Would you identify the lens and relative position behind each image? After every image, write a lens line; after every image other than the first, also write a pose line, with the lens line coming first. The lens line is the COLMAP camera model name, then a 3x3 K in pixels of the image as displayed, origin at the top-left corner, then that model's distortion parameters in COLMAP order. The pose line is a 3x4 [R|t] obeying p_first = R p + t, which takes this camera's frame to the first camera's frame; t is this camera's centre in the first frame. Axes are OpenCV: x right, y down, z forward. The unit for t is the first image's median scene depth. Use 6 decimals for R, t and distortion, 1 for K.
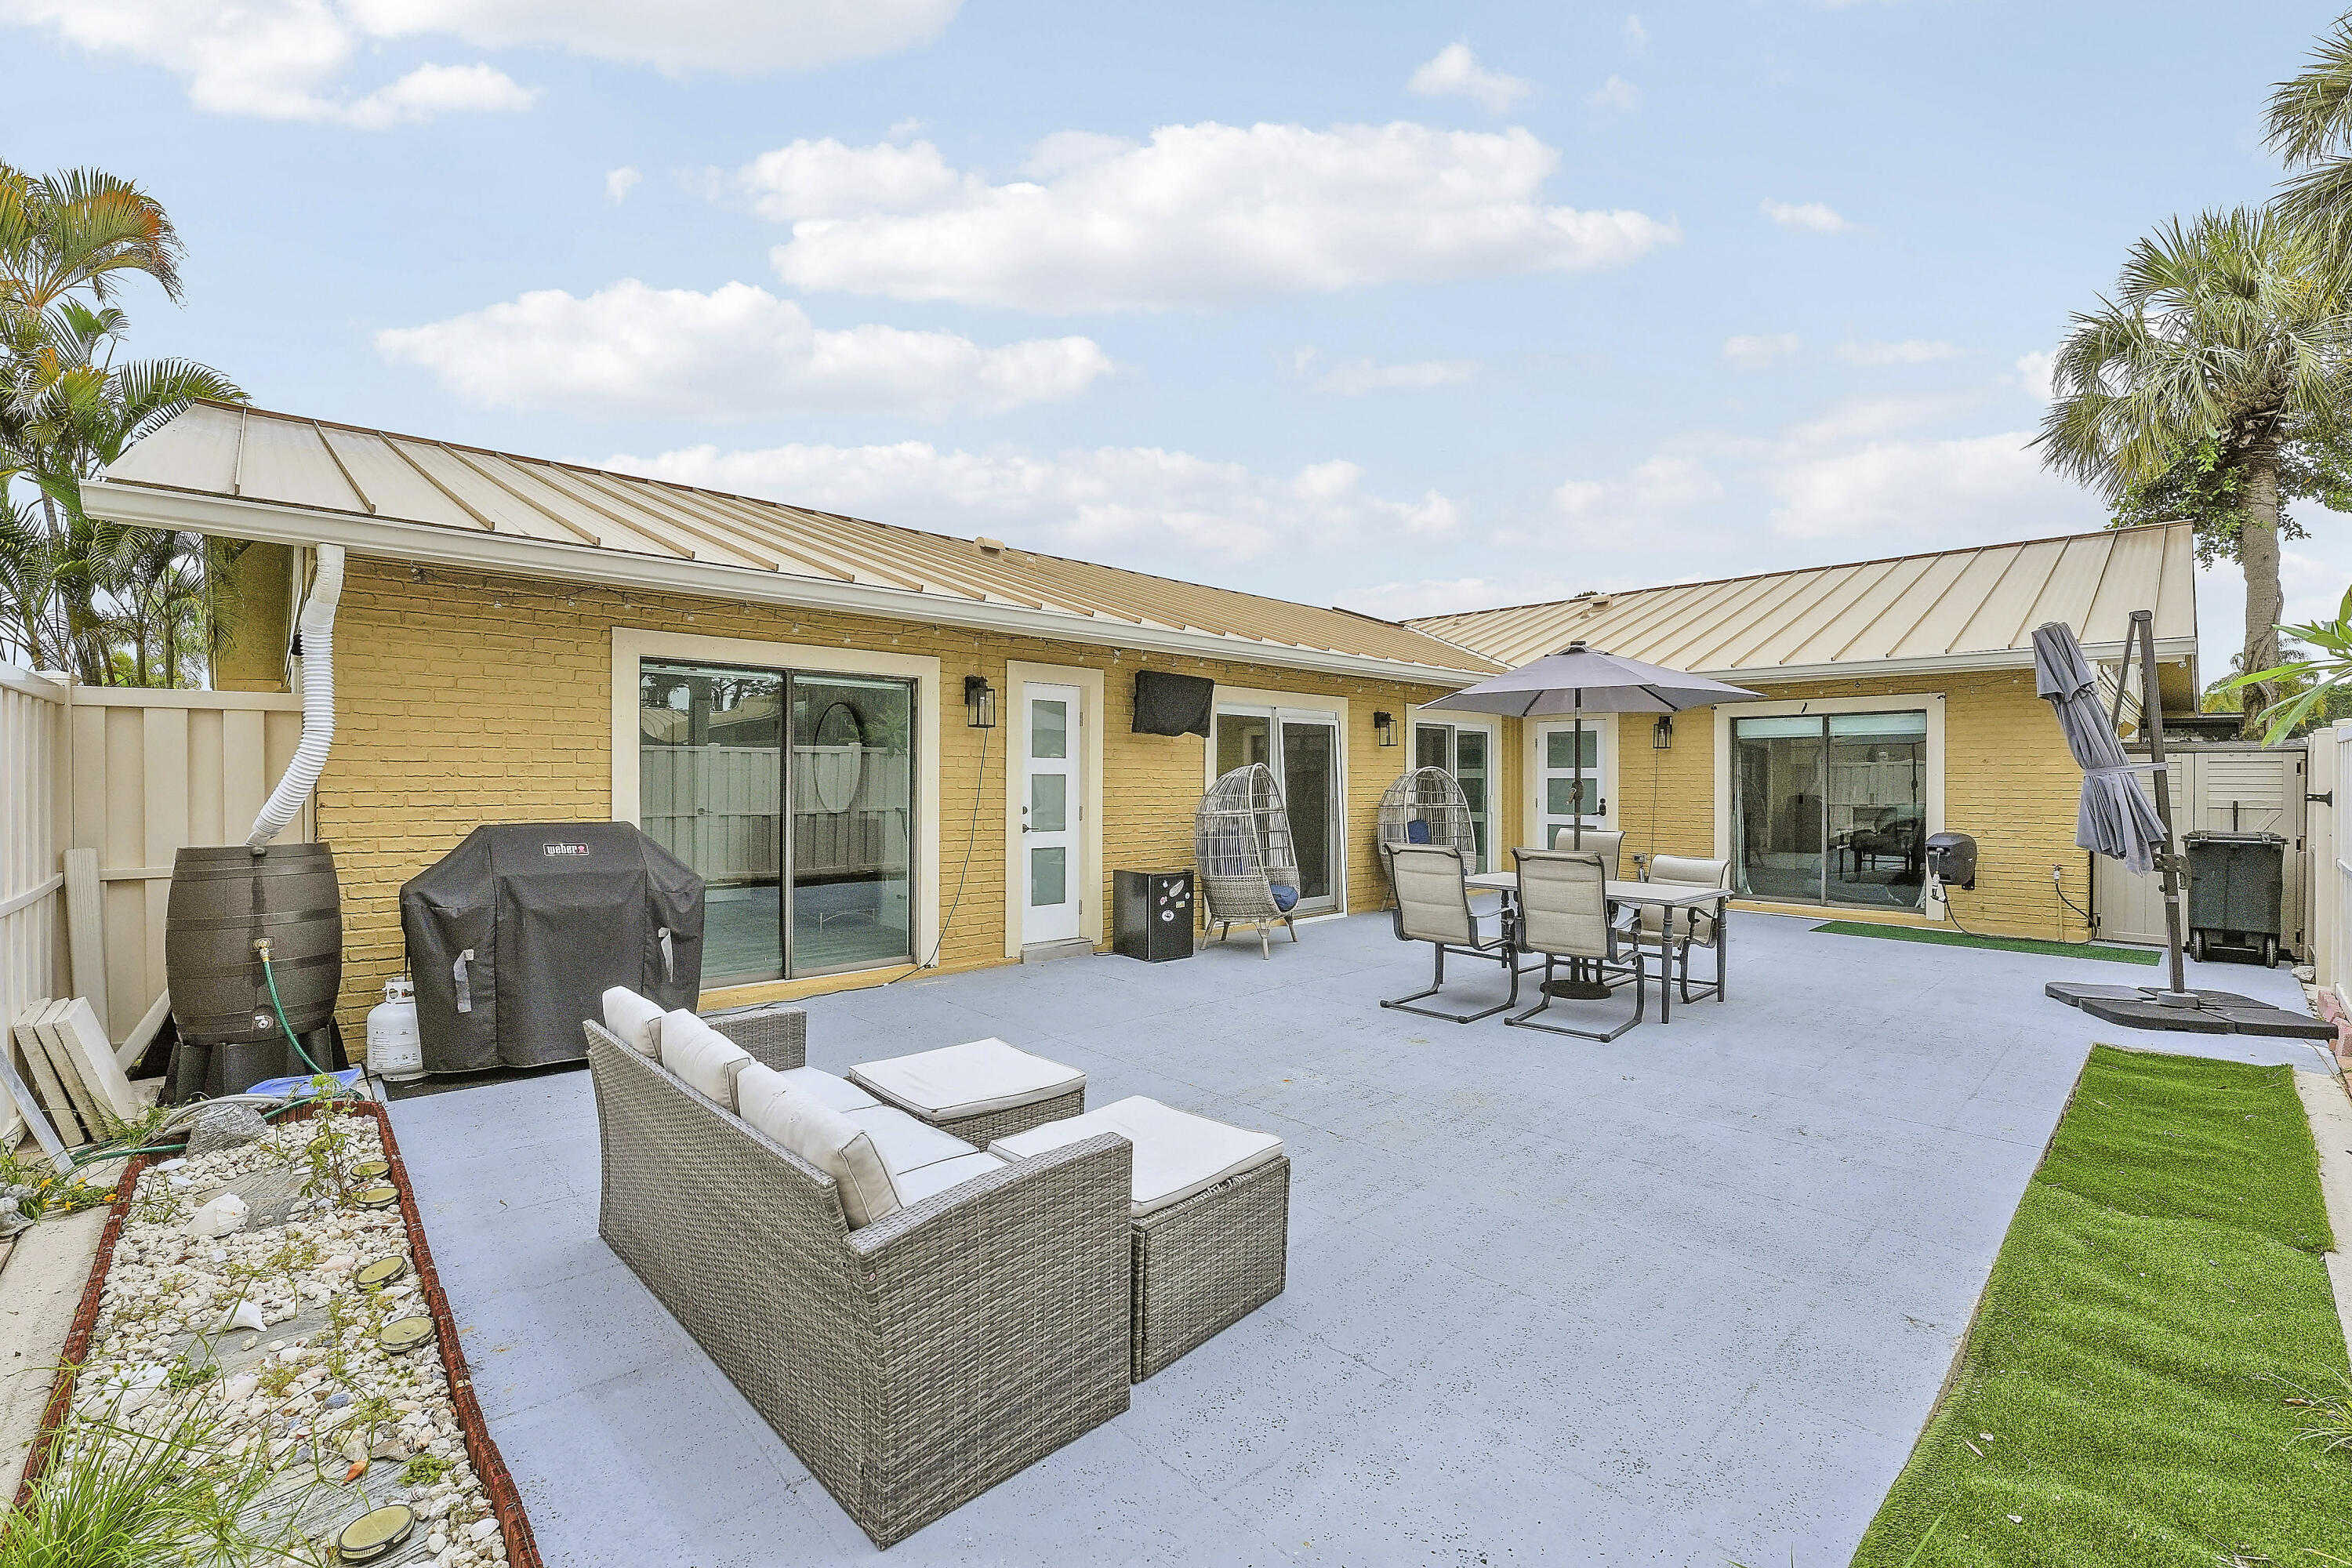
lens RADIAL K [[968.7, 0, 1181.8], [0, 968.7, 776.6], [0, 0, 1]] dist [-0.026057, 0.000303]
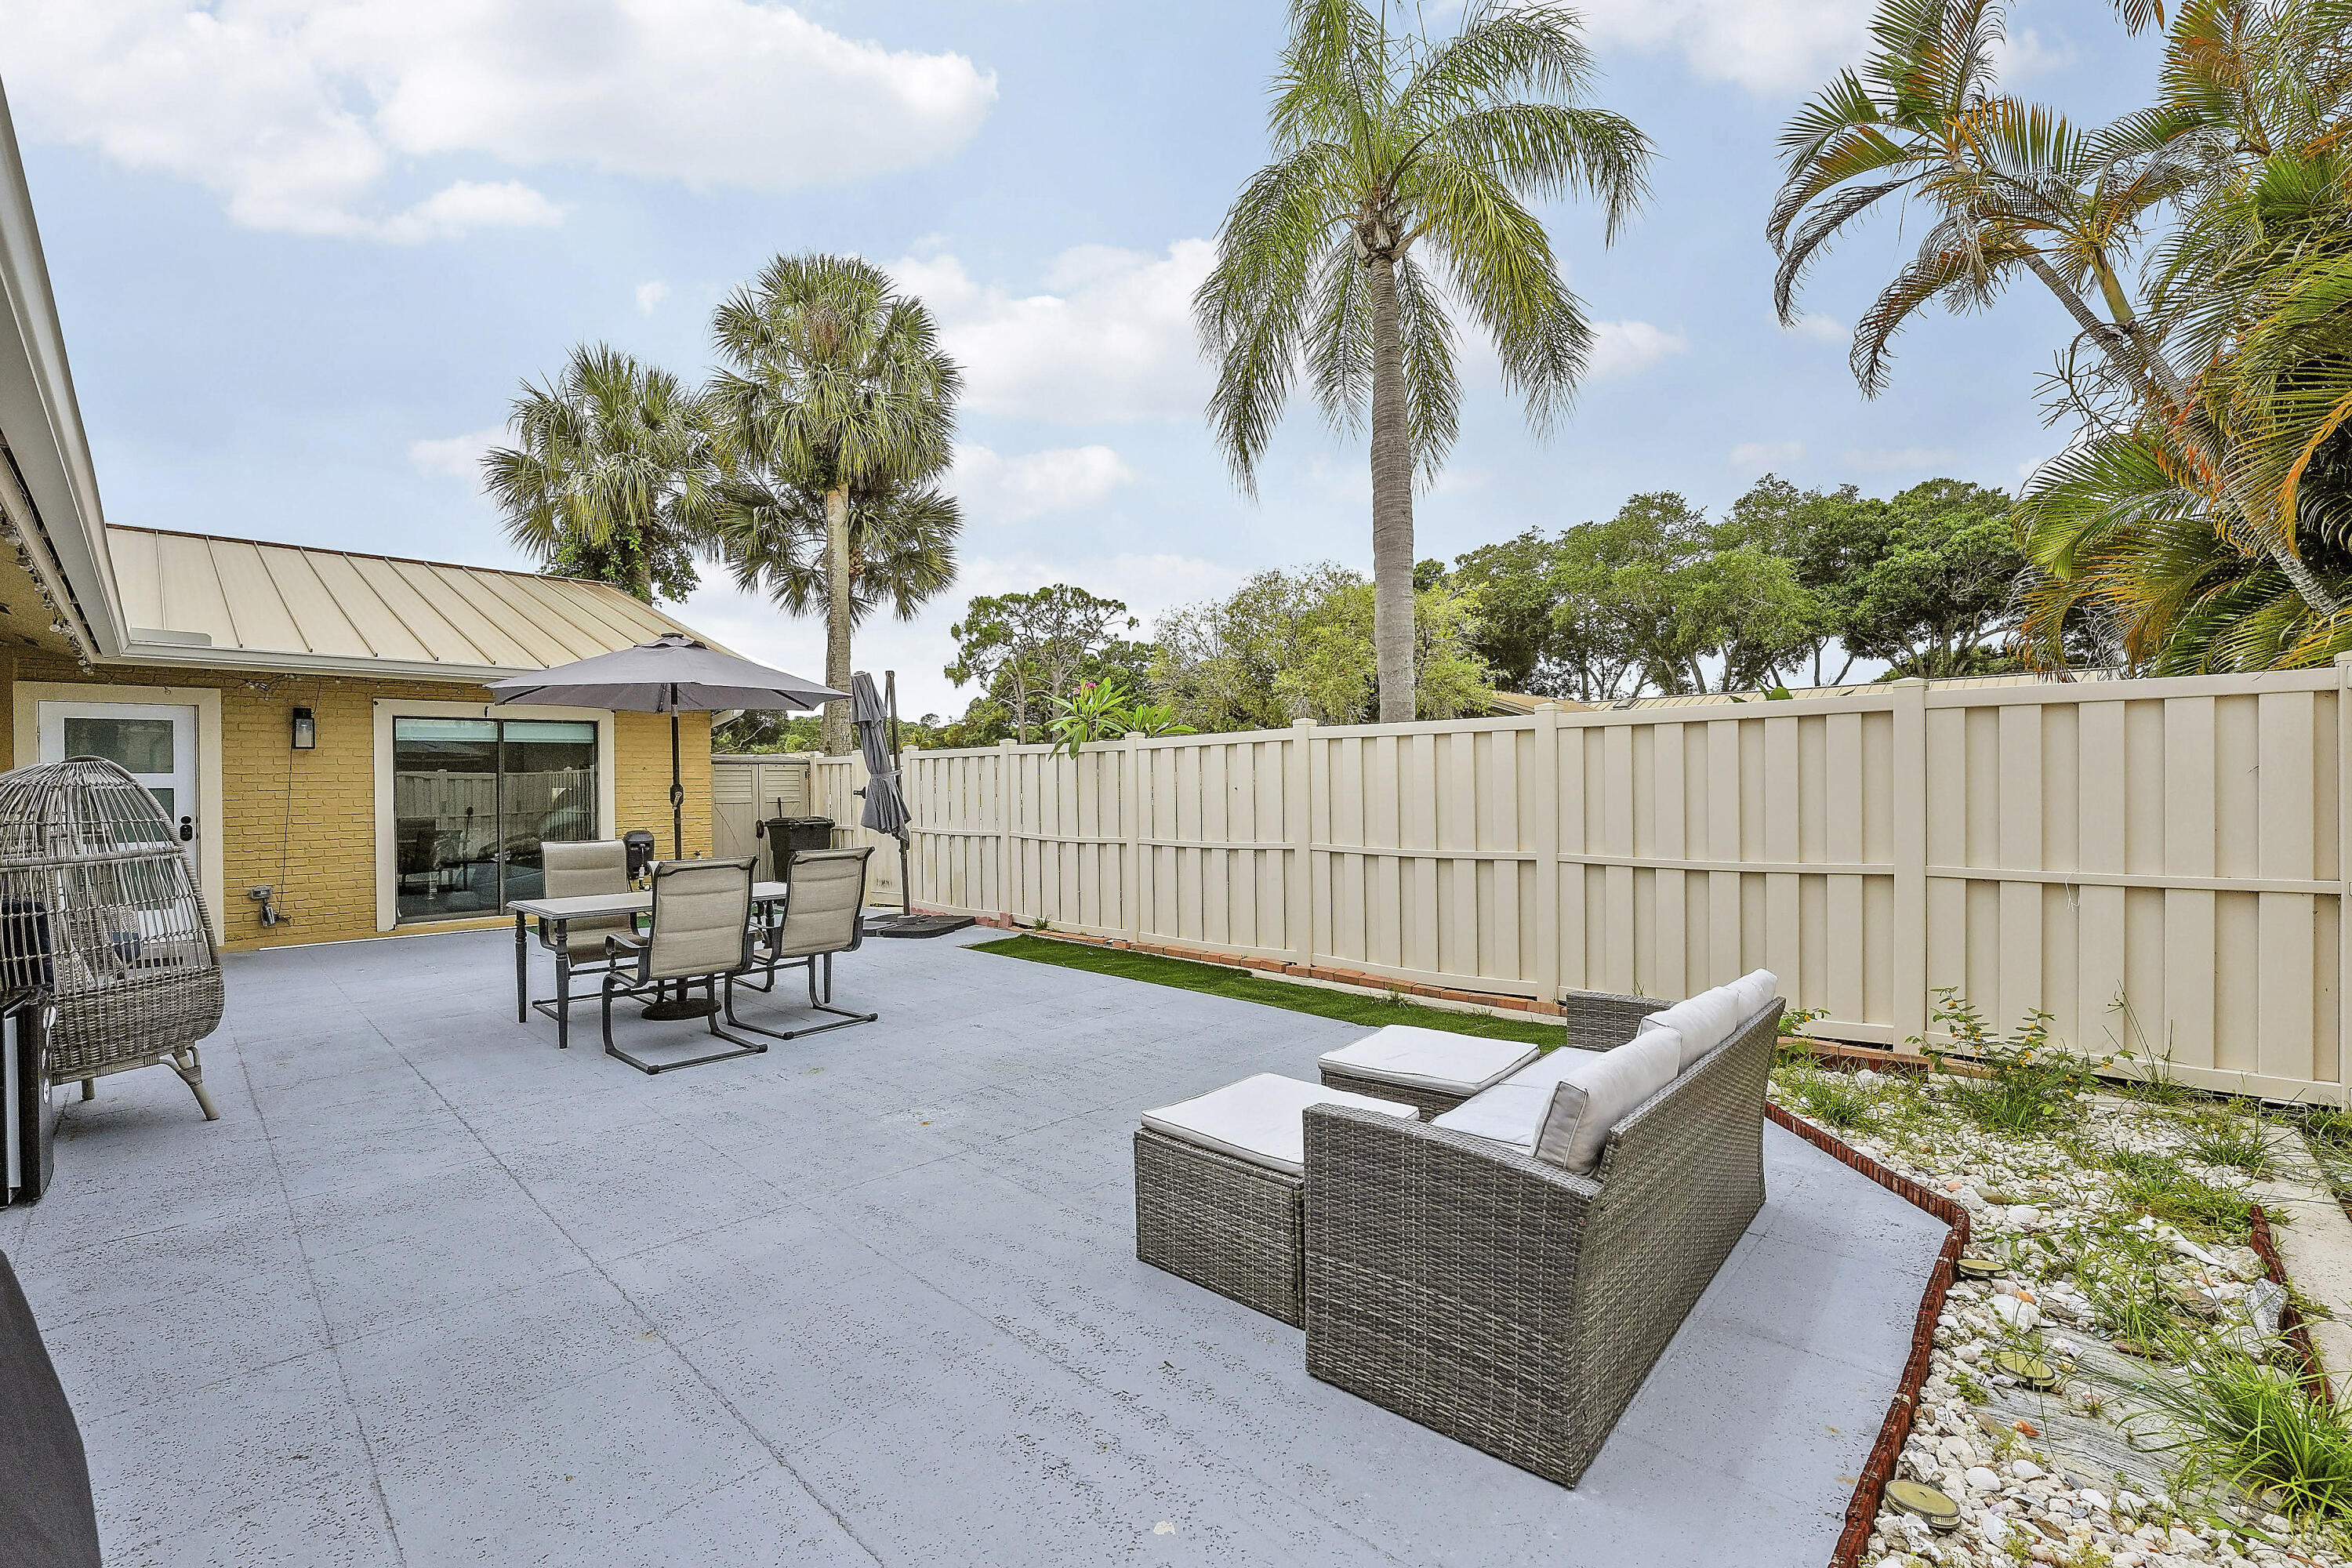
lens RADIAL K [[959.5, 0, 1176.0], [0, 959.5, 784.0], [0, 0, 1]] dist [-0.017939, 0.000211]
pose [[-0.035274, -0.004563, 0.999367, -0.526674], [0.007815, 0.999958, 0.004841, 0.002994], [-0.999347, 0.007981, -0.035236, 0.551196]]
